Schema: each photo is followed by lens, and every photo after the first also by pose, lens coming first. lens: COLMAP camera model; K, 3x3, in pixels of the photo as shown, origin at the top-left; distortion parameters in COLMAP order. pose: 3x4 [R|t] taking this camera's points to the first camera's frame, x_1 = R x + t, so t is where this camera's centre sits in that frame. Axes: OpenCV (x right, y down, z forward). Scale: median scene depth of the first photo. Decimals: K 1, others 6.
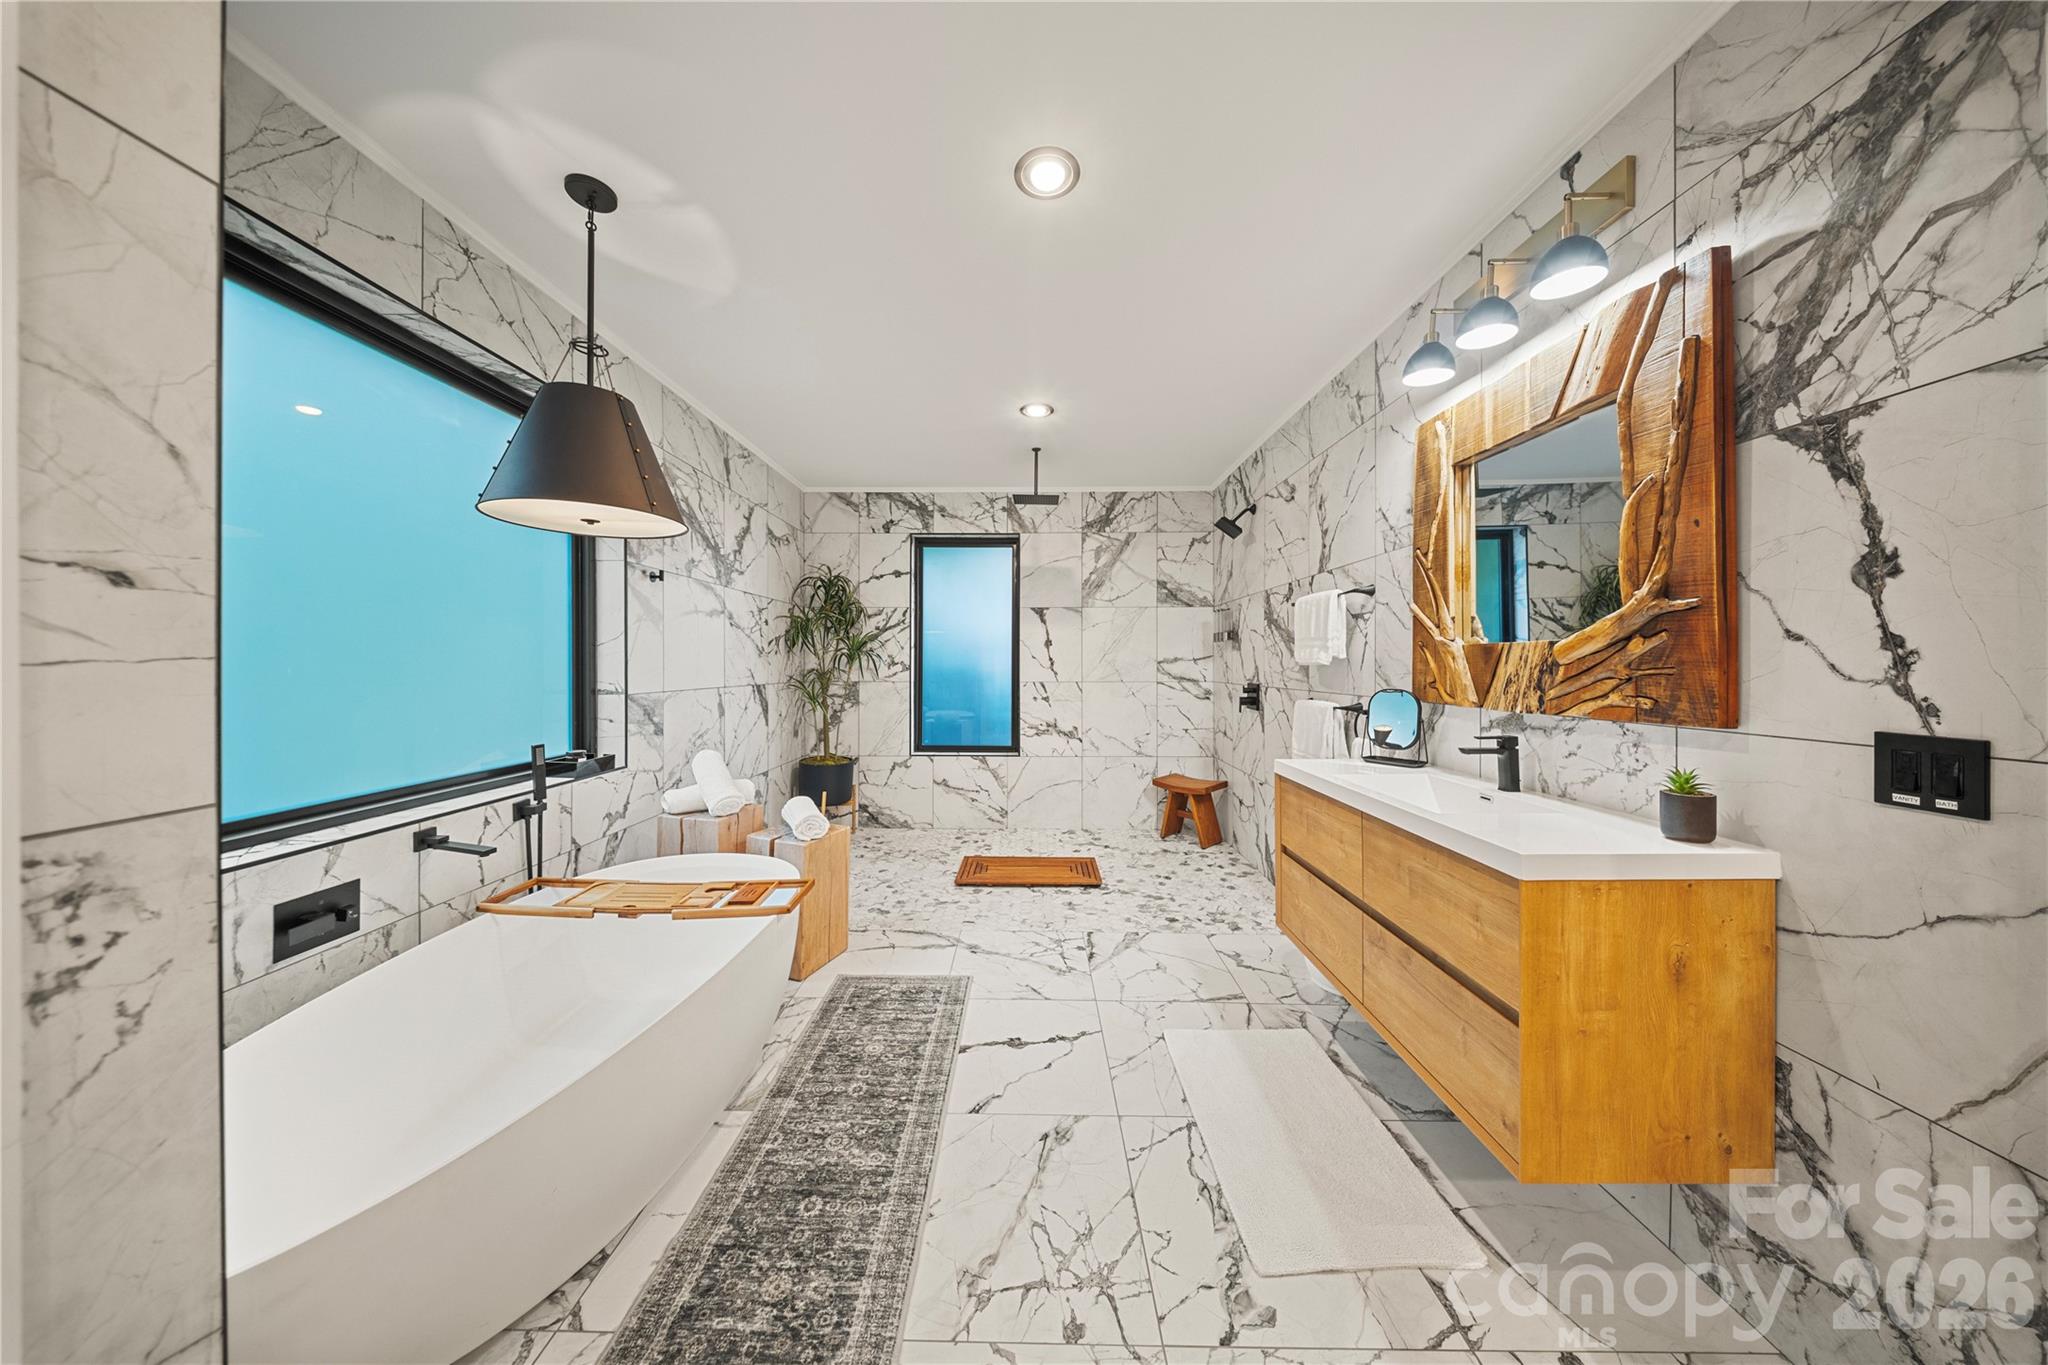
lens RADIAL K [[616.5, 0, 1024.4], [0, 616.5, 662.3], [0, 0, 1]] dist [-0.001673, -0.000800]
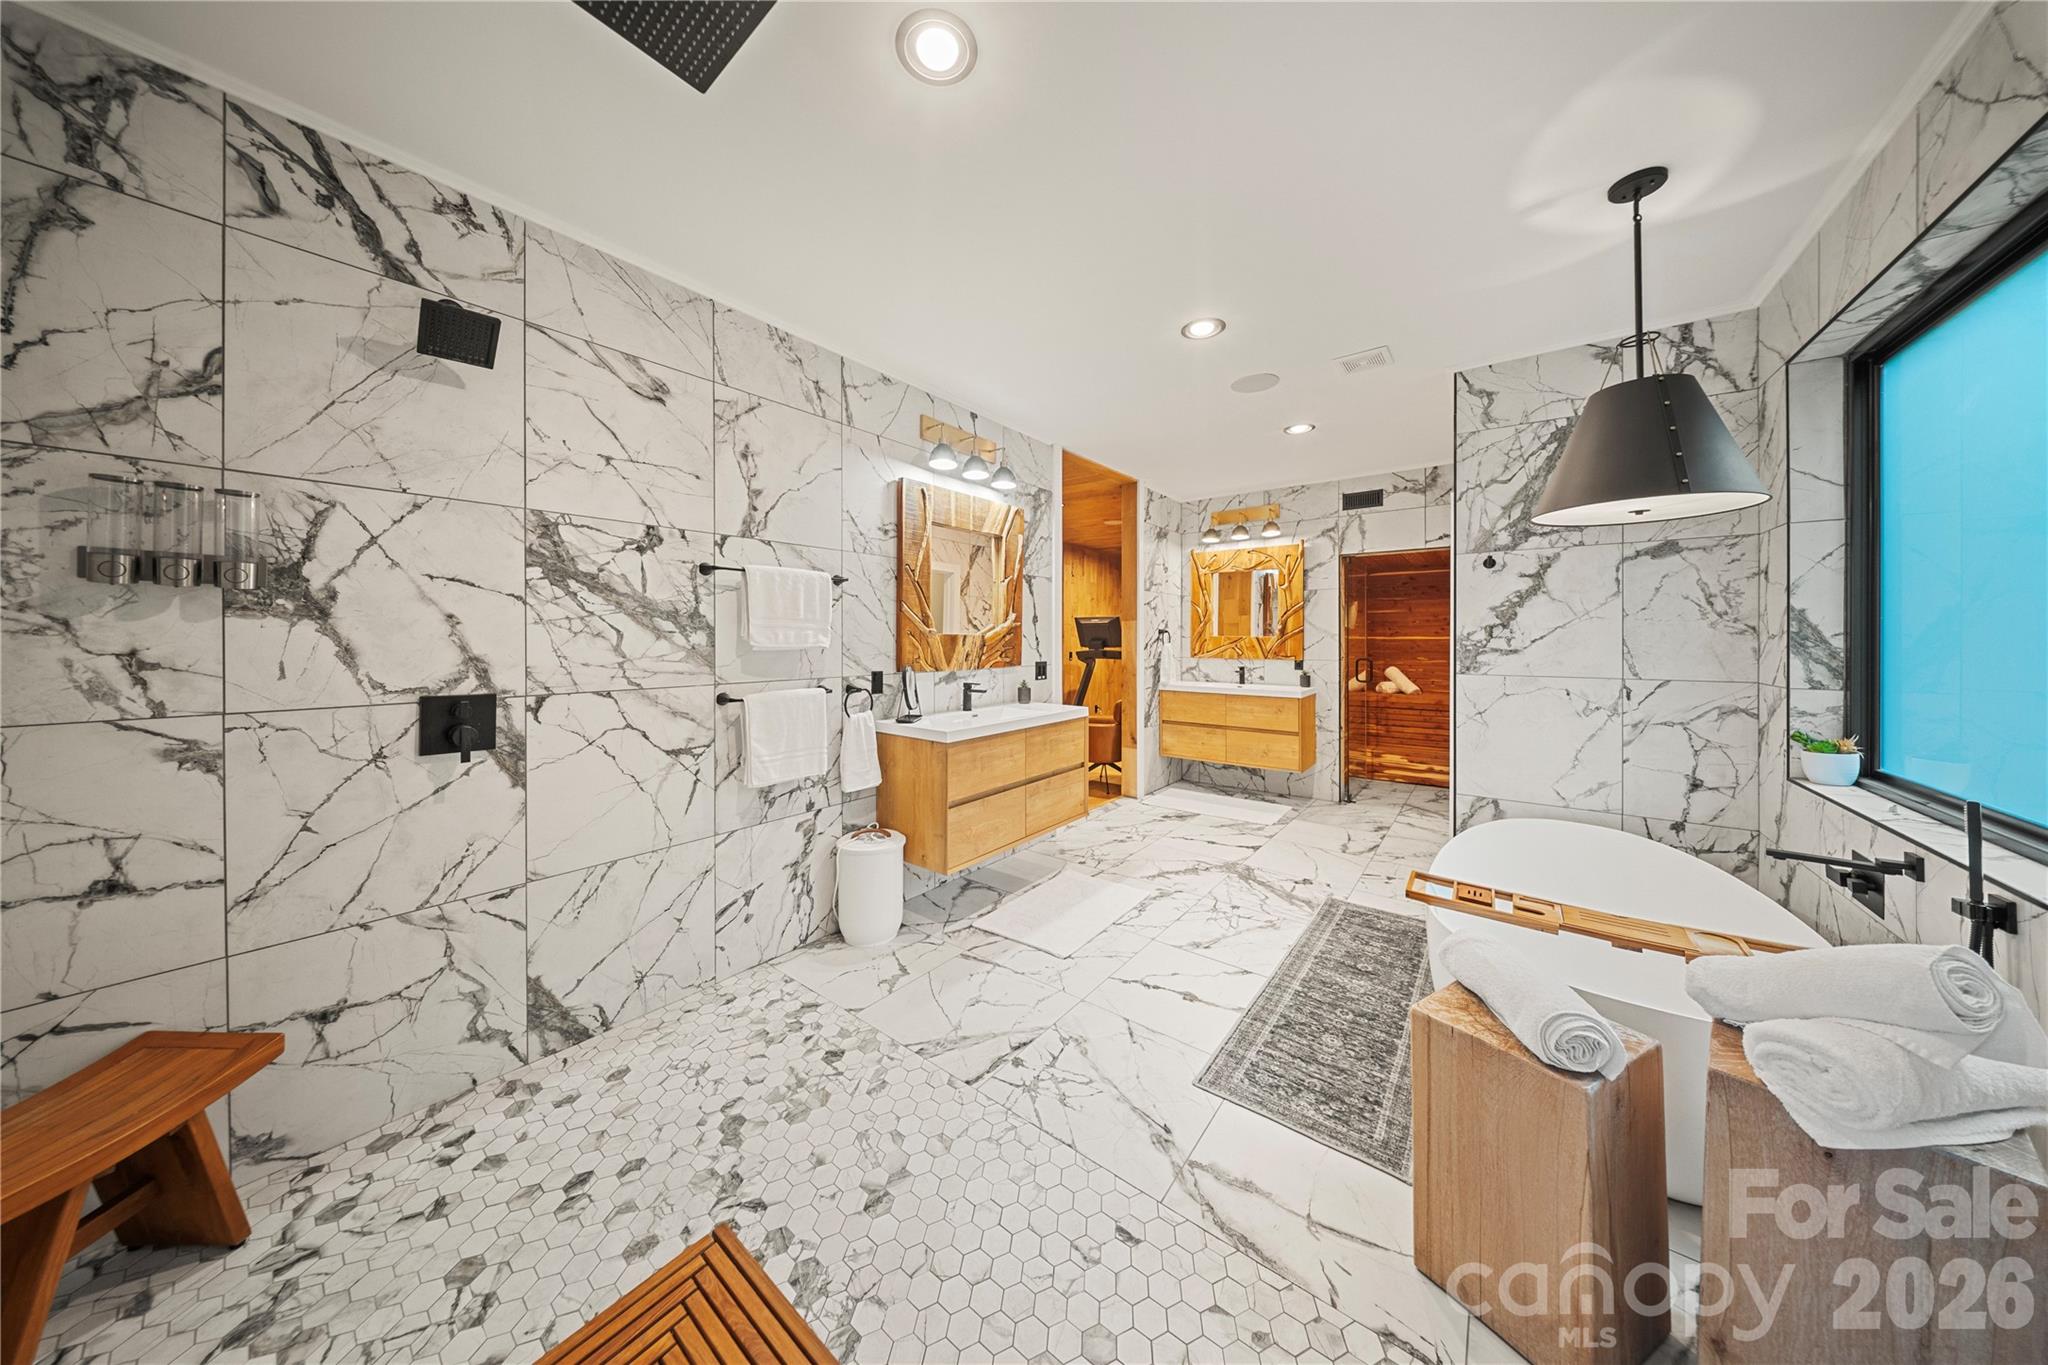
lens RADIAL K [[616.5, 0, 1013.3], [0, 616.5, 640.8], [0, 0, 1]] dist [-0.001673, -0.000800]
pose [[-0.789457, -0.001612, 0.613804, -0.391242], [0.000425, 0.999995, 0.003173, -0.014330], [-0.613806, 0.002765, -0.789452, 1.838499]]
